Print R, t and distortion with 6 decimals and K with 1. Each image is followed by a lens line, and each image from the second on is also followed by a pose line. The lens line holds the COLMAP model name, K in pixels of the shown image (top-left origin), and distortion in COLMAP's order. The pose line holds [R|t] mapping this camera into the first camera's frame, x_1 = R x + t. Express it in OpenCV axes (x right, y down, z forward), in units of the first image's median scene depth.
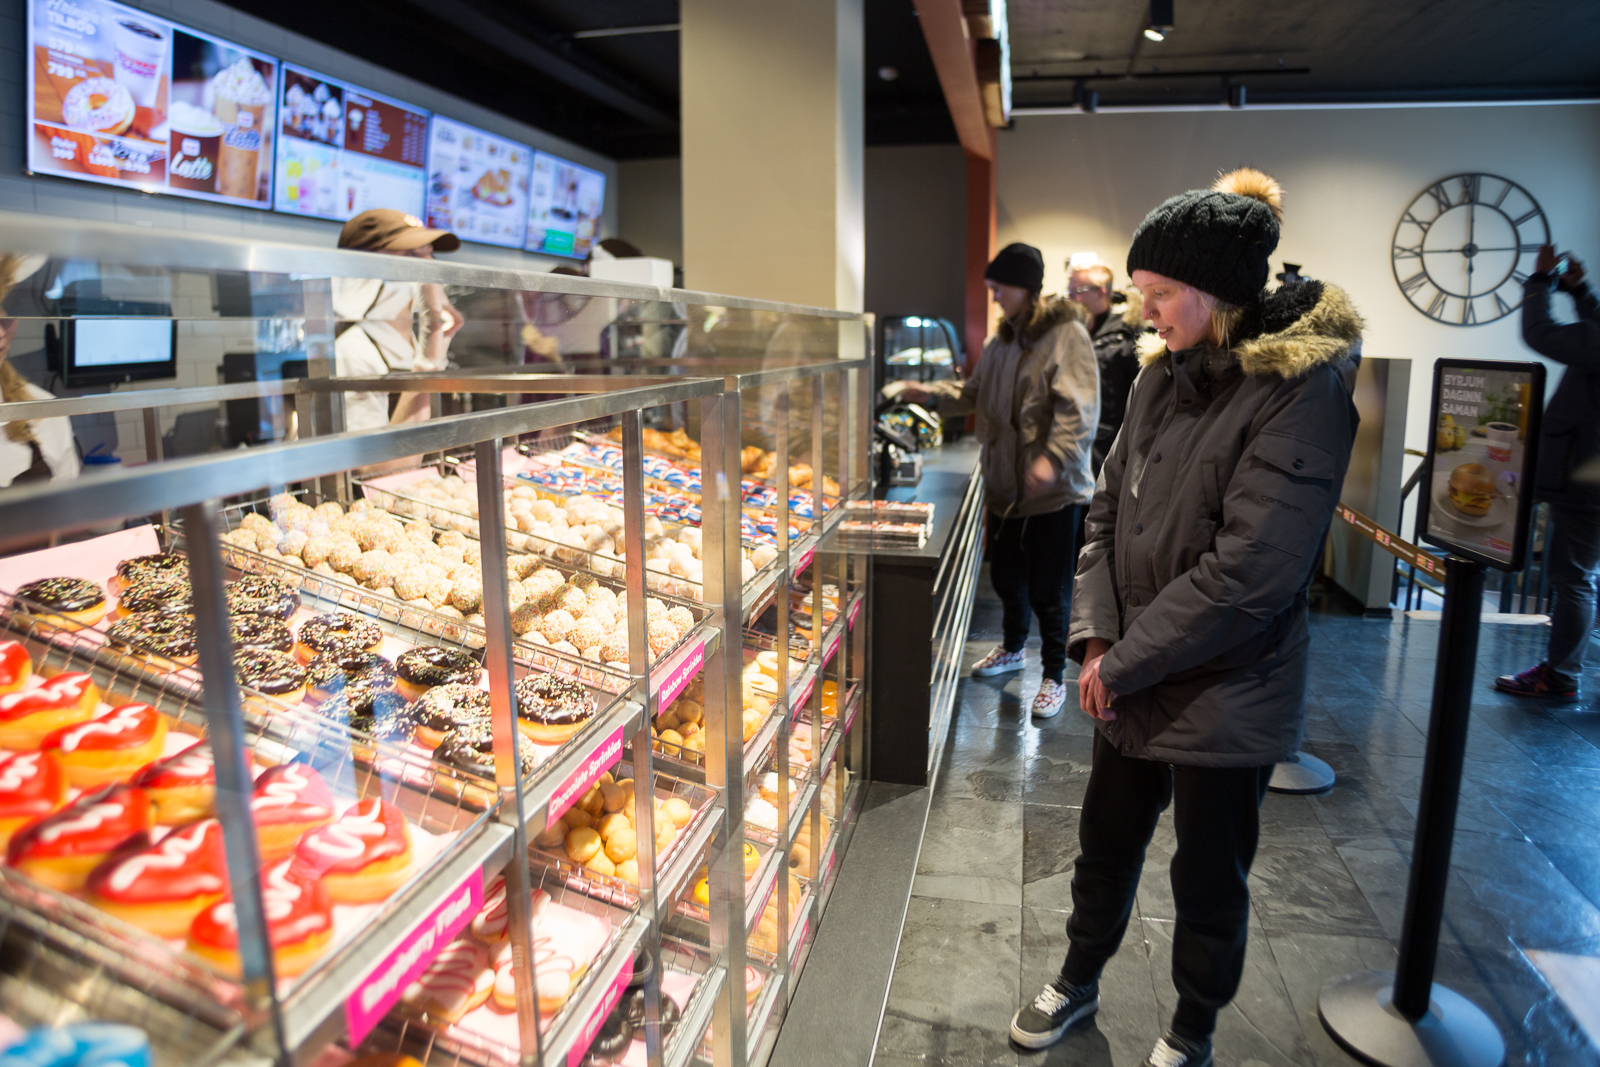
lens RADIAL K [[1001.7, 0, 800.0], [0, 1001.7, 533.5], [0, 0, 1]] dist [-0.134198, 0.049019]
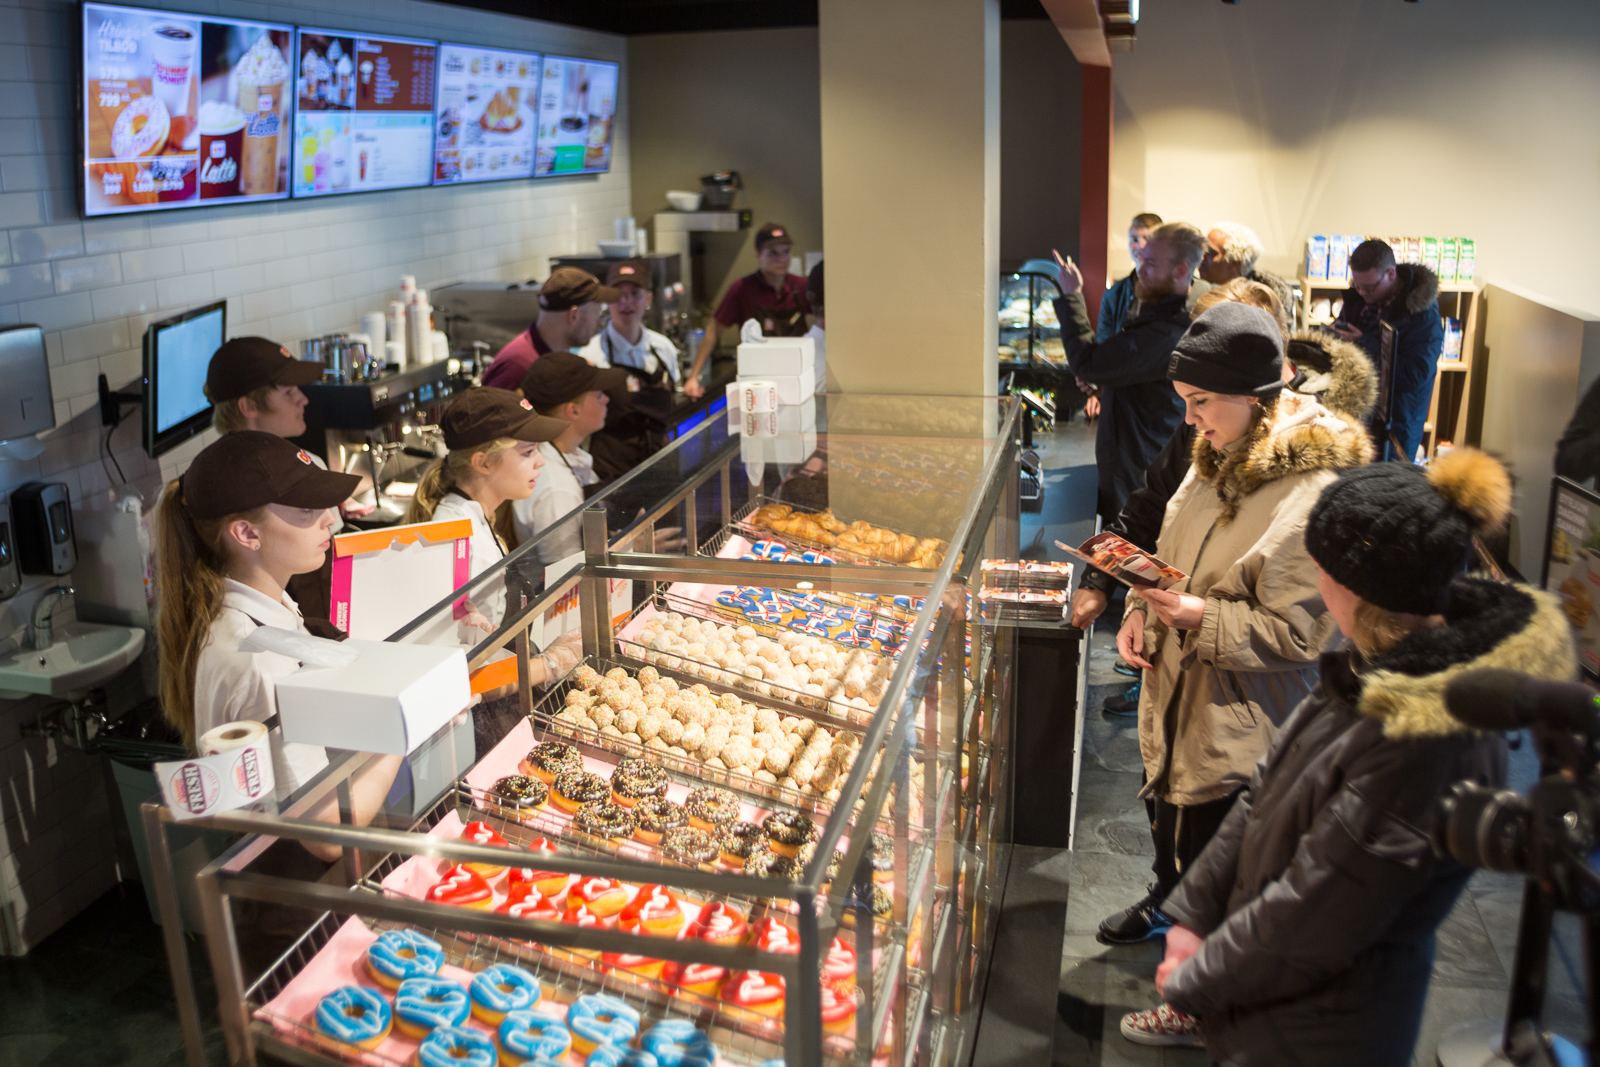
lens RADIAL K [[1426.3, 0, 832.9], [0, 1426.3, 537.1], [0, 0, 1]] dist [-0.177062, 0.082905]
pose [[0.999747, -0.019024, 0.012037, -0.097037], [0.018086, 0.997111, 0.073779, -0.134818], [-0.013406, -0.073542, 0.997202, -0.309898]]
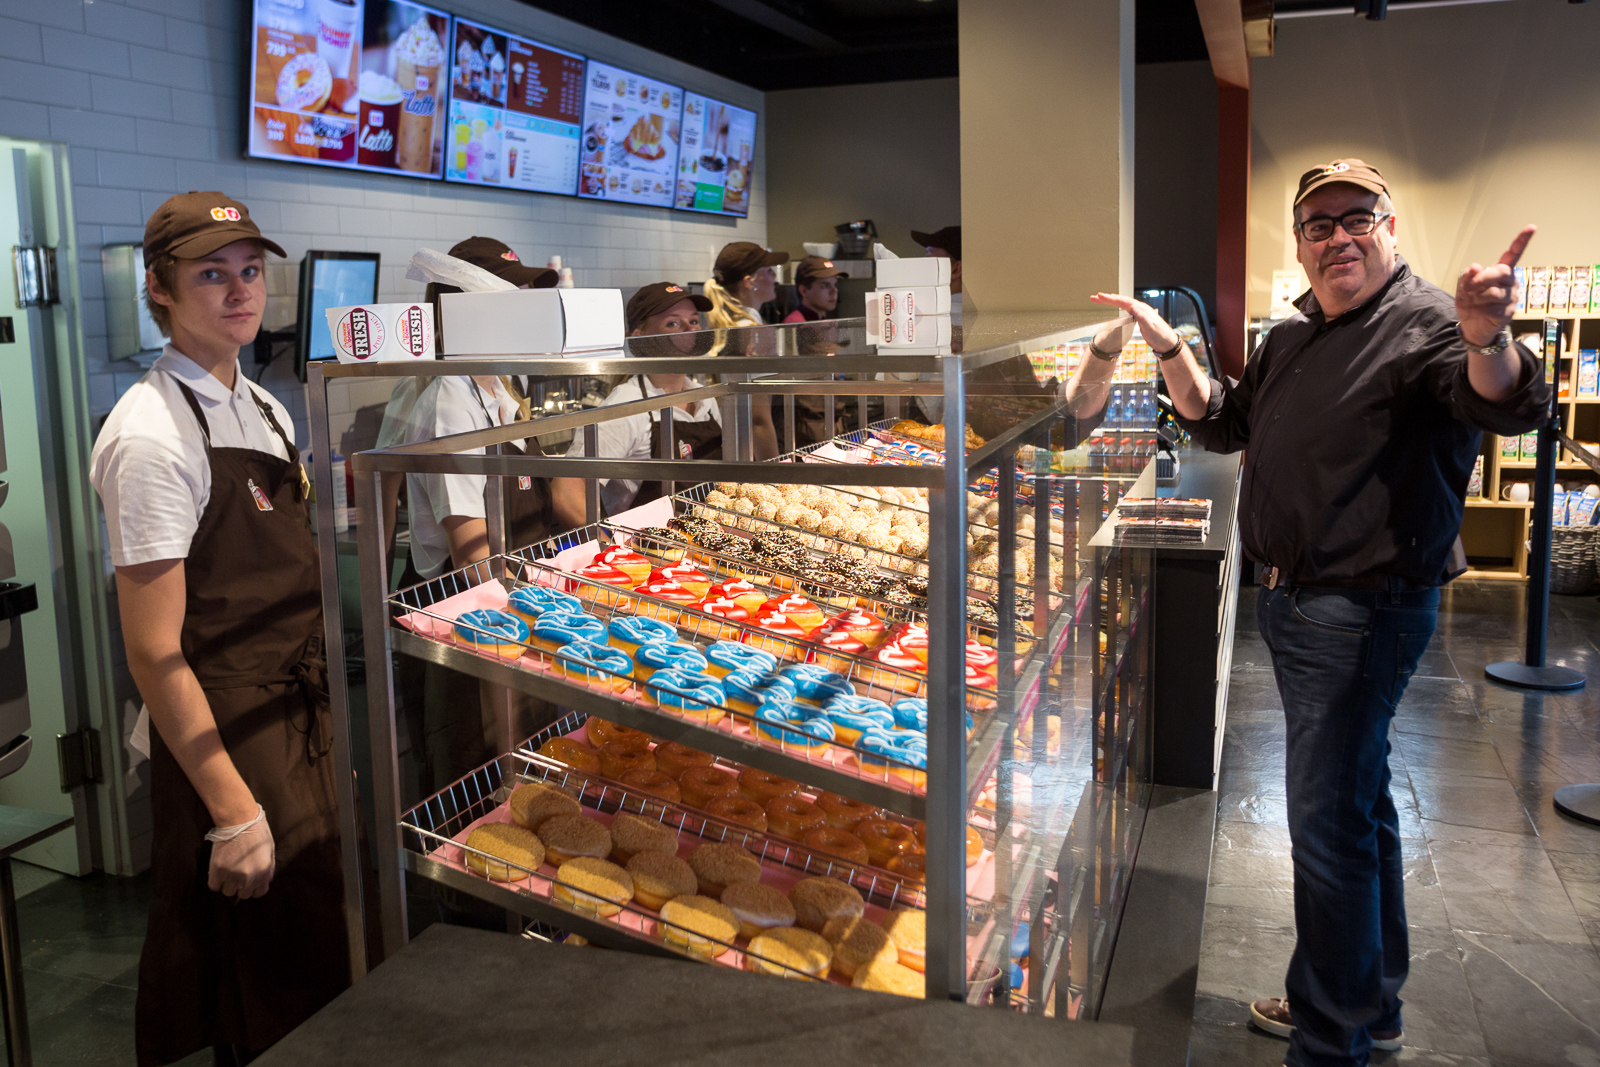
lens RADIAL K [[1433.6, 0, 800.0], [0, 1433.6, 533.5], [0, 0, 1]] dist [-0.061719, 0.001083]
pose [[0.995251, -0.004652, -0.097232, -0.105364], [0.001831, 0.999575, -0.029084, 0.035320], [0.097326, 0.028768, 0.994837, -0.328731]]
